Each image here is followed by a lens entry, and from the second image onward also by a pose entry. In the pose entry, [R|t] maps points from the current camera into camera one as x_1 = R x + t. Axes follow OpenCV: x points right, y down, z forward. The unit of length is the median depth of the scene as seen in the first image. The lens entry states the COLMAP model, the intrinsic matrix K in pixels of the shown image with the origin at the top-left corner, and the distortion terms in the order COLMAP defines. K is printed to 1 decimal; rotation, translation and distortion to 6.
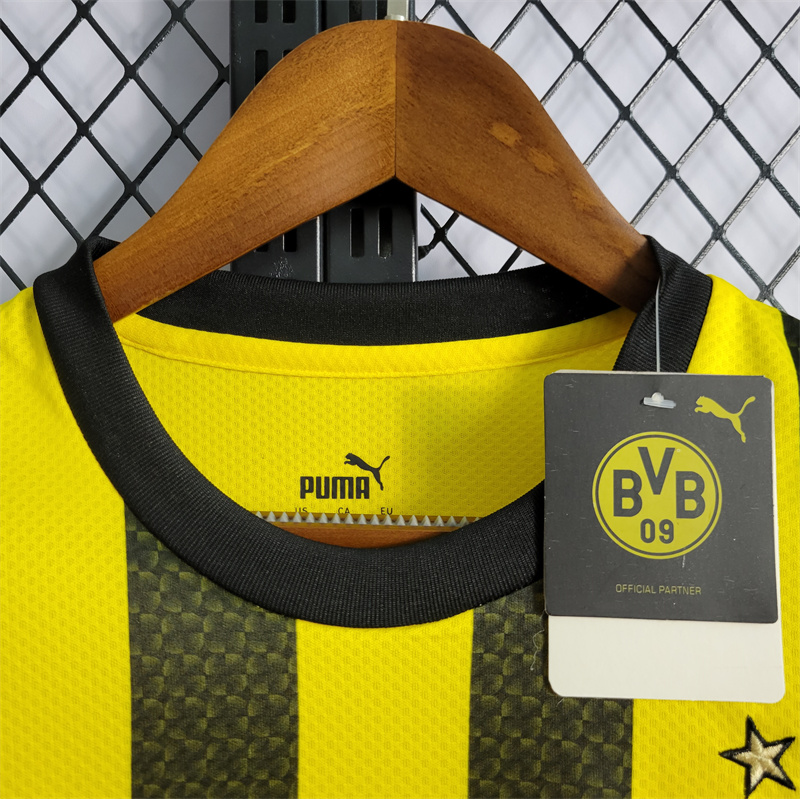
lens RADIAL K [[846.8, 0, 400.0], [0, 846.8, 399.5], [0, 0, 1]] dist [-0.006908, -0.015519]
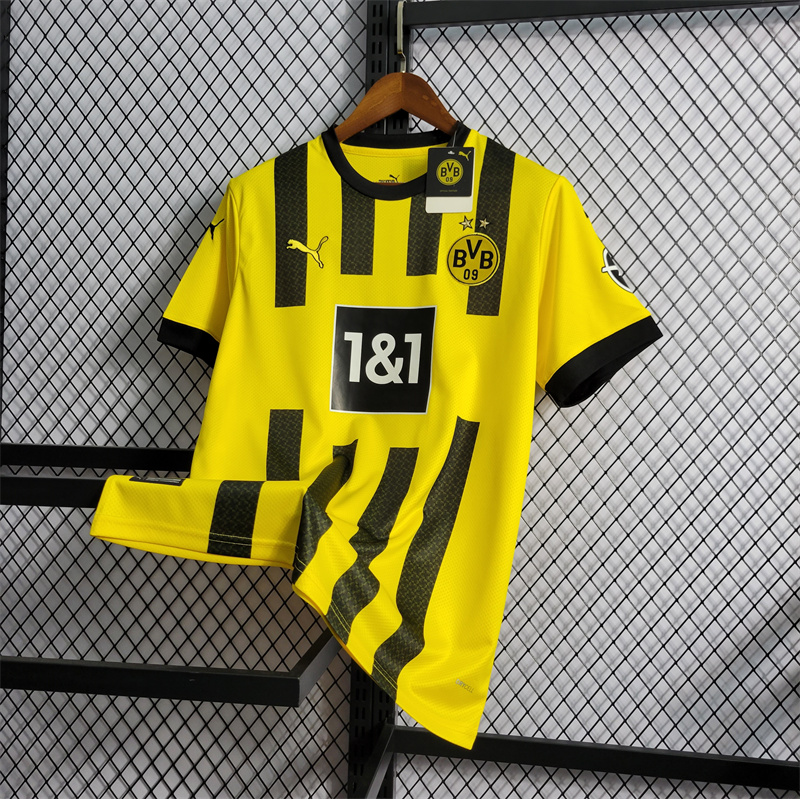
lens RADIAL K [[776.3, 0, 400.0], [0, 776.3, 399.5], [0, 0, 1]] dist [0.001616, -0.002836]
pose [[0.987217, 0.033828, -0.155751, 0.684650], [-0.028944, 0.999019, 0.033520, 1.143958], [0.156732, -0.028583, 0.987227, -3.107304]]
